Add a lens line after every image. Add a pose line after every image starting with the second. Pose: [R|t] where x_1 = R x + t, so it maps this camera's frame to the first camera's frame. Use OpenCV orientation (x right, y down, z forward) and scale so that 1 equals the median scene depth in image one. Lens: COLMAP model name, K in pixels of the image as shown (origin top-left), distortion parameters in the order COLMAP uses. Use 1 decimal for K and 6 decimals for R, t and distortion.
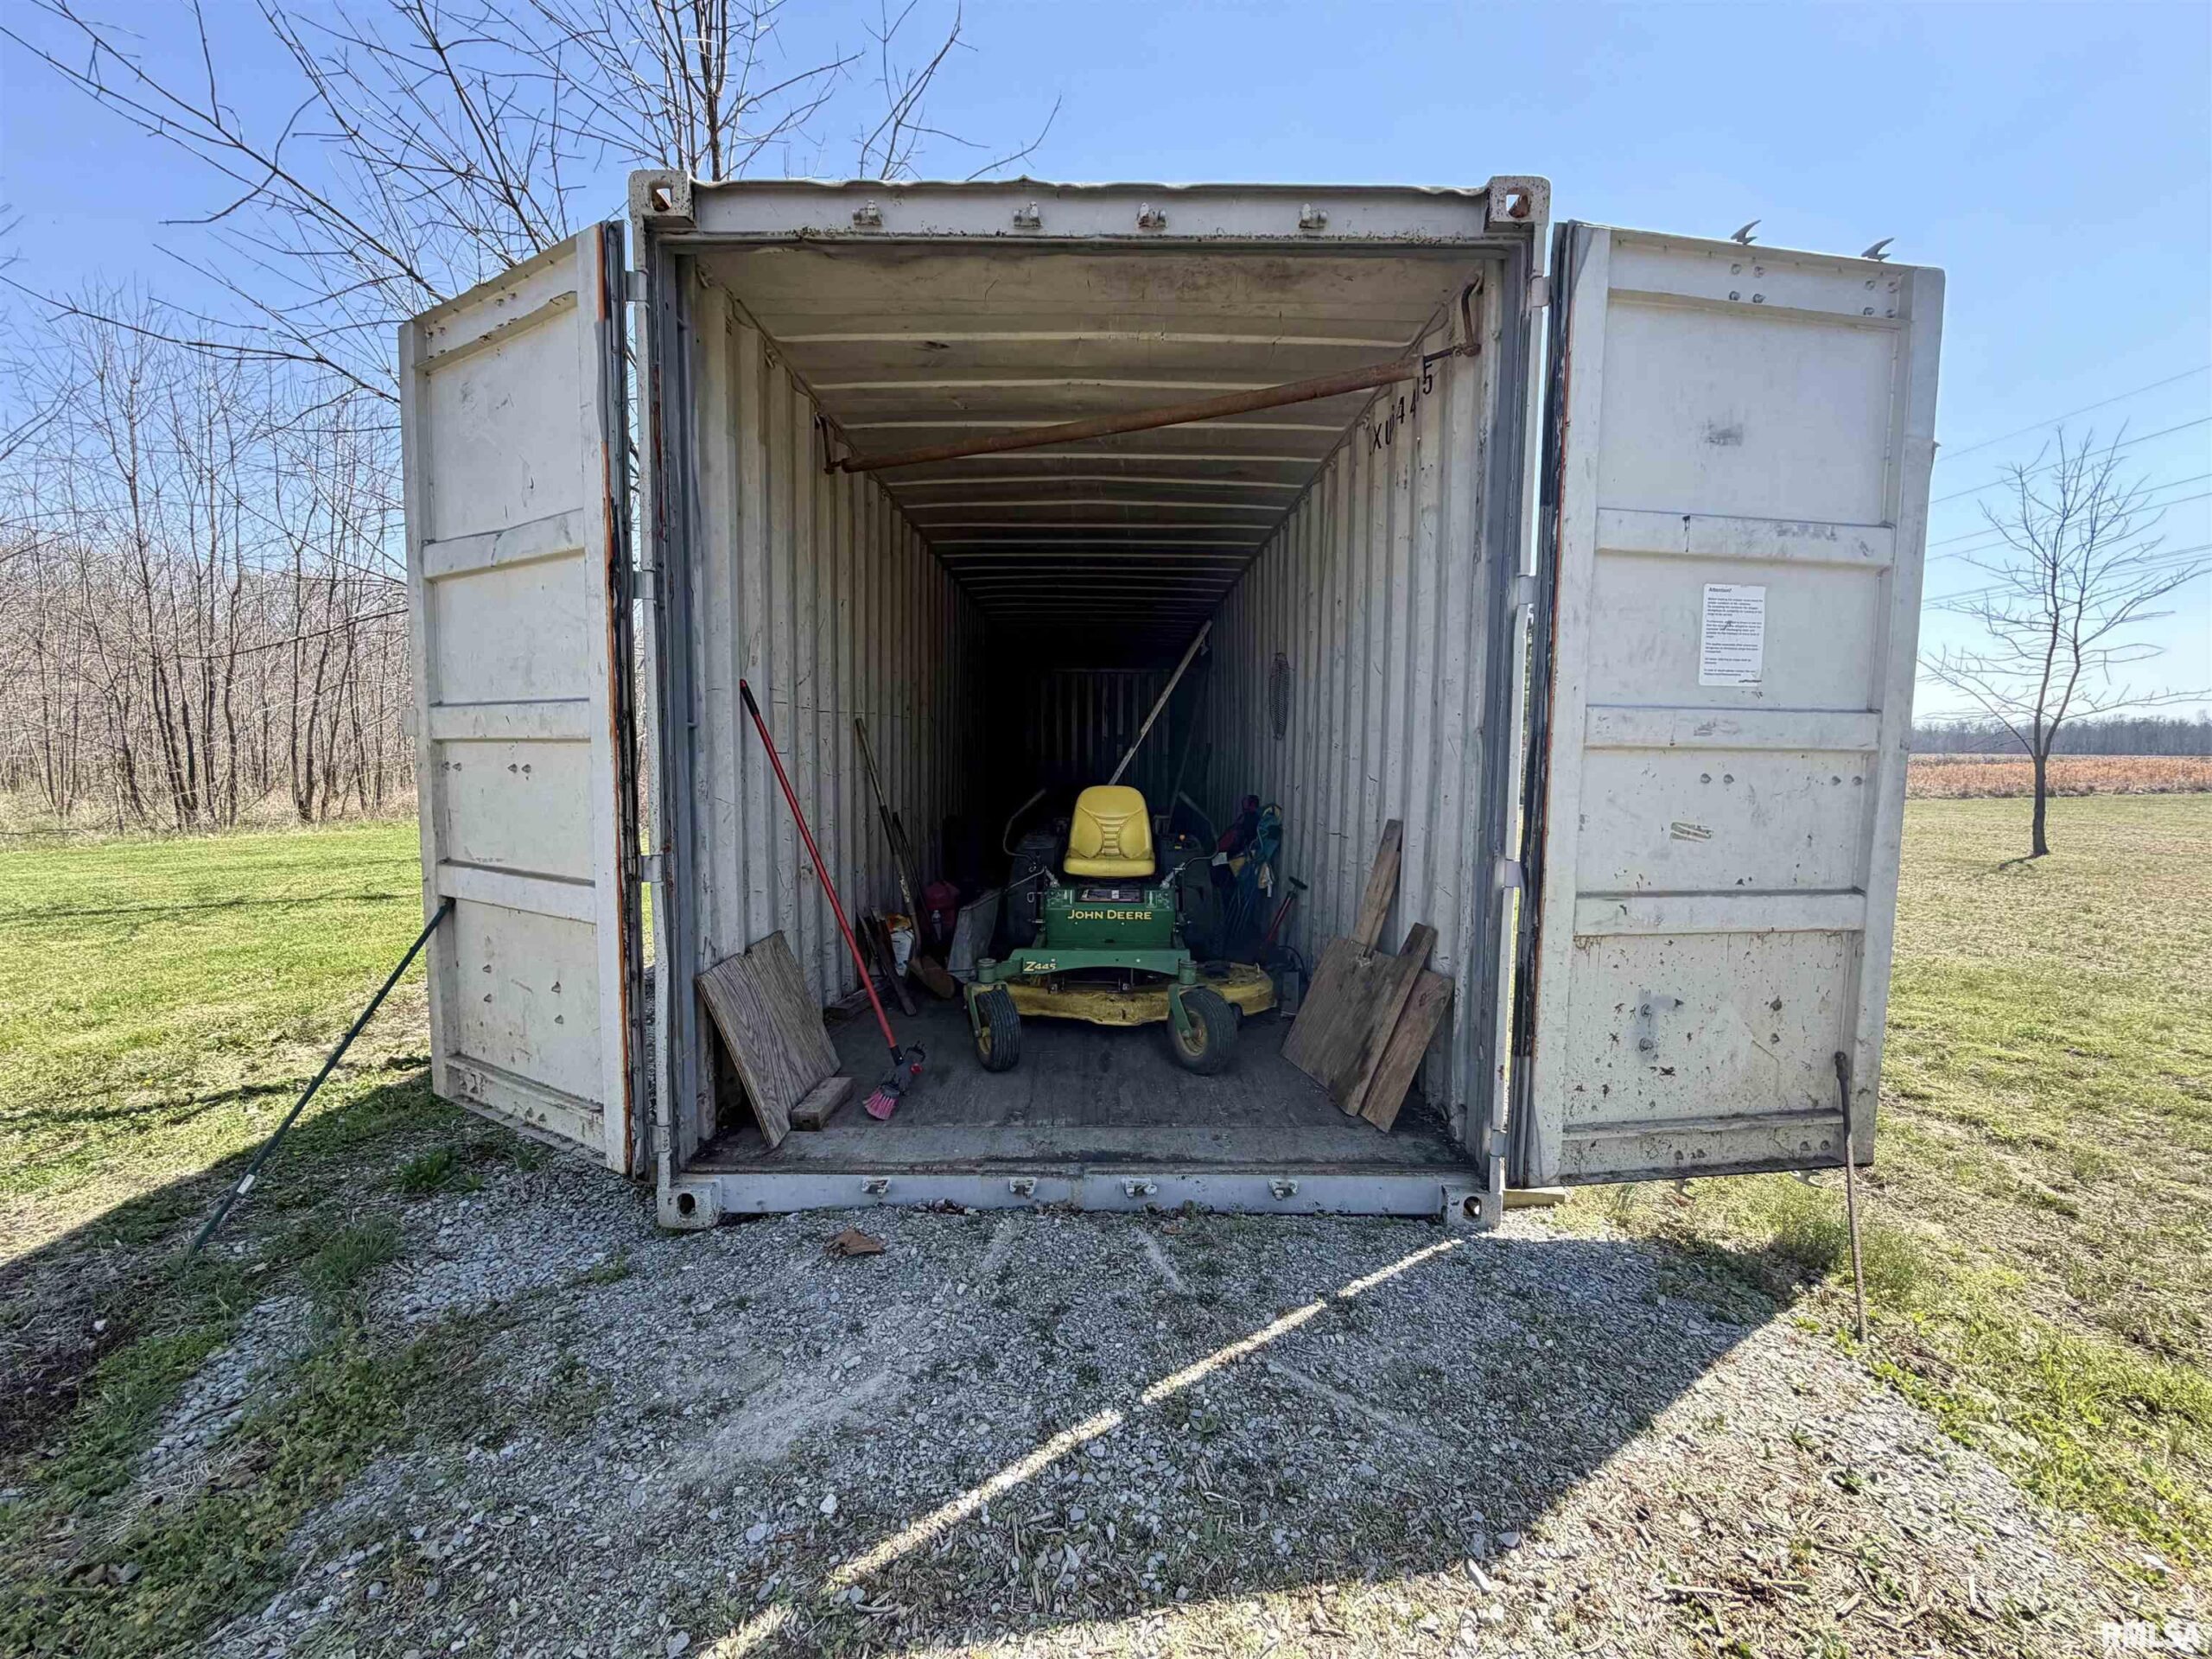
lens RADIAL K [[890.2, 0, 1101.8], [0, 890.2, 833.0], [0, 0, 1]] dist [0.001526, 0.000372]
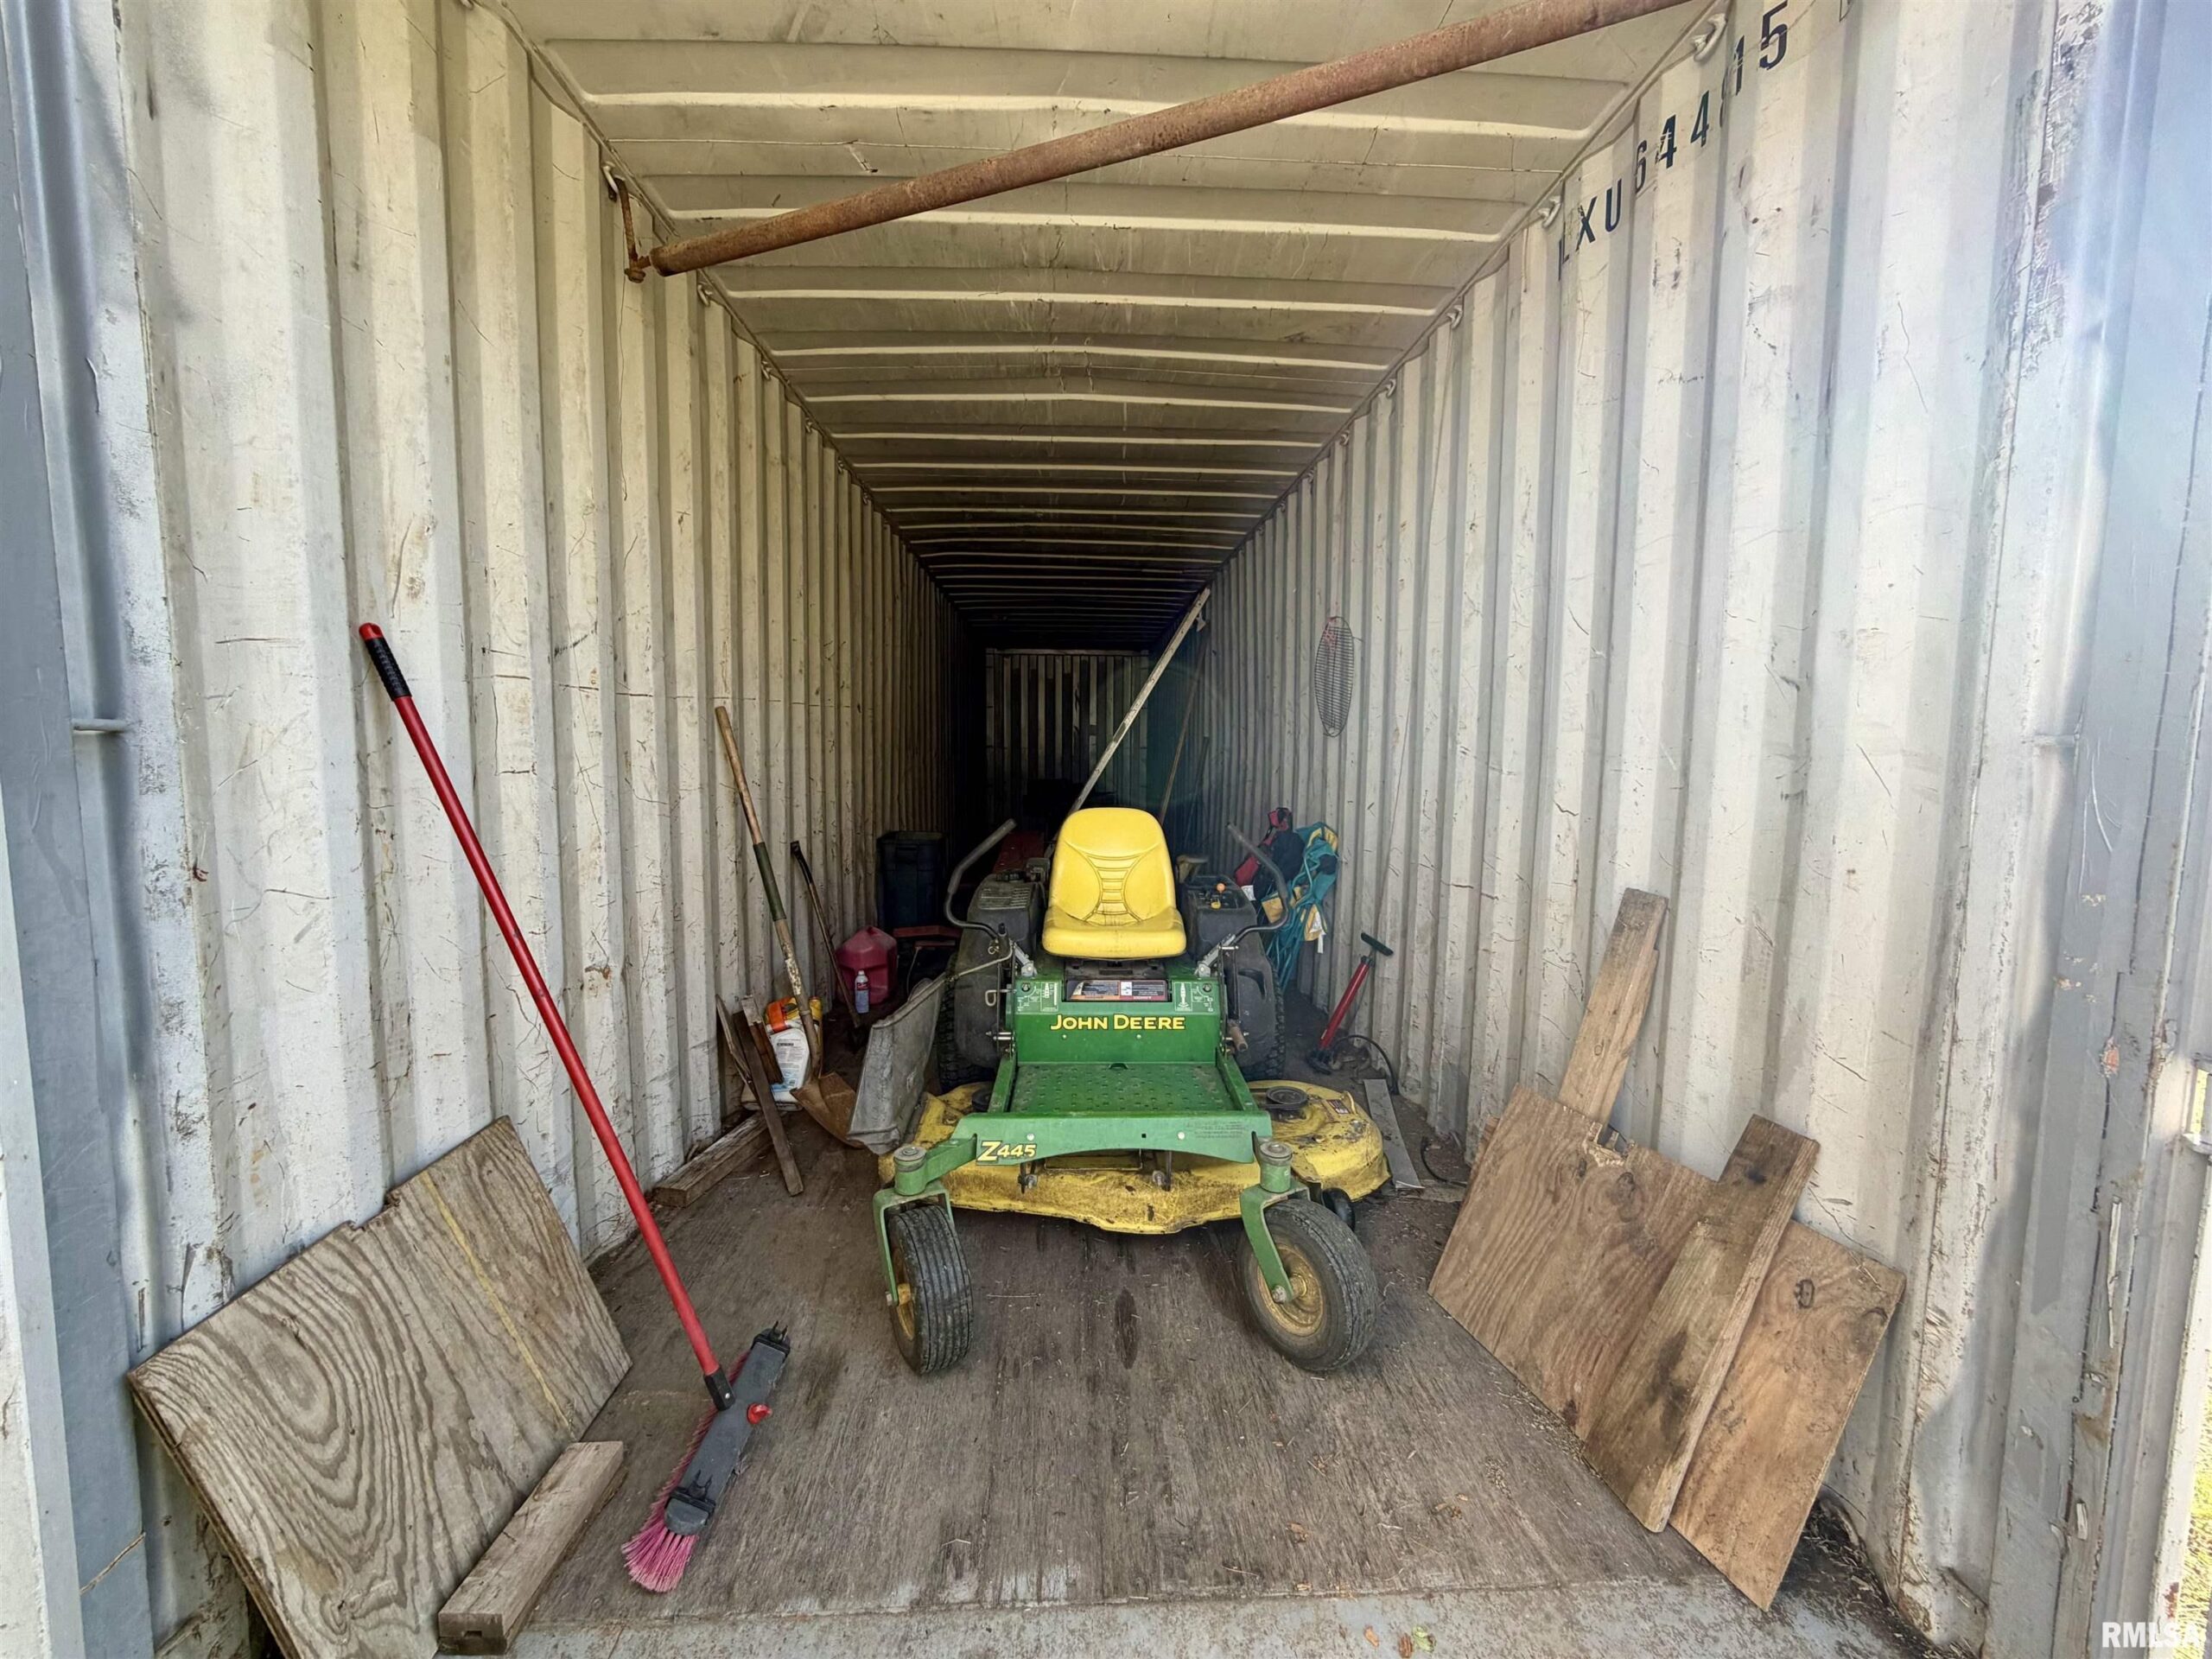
lens RADIAL K [[890.2, 0, 1101.8], [0, 890.2, 833.0], [0, 0, 1]] dist [0.001526, 0.000372]
pose [[0.999130, -0.003665, 0.041532, -0.027642], [0.003082, 0.999896, 0.014076, -0.049586], [-0.041579, -0.013936, 0.999038, 0.375263]]
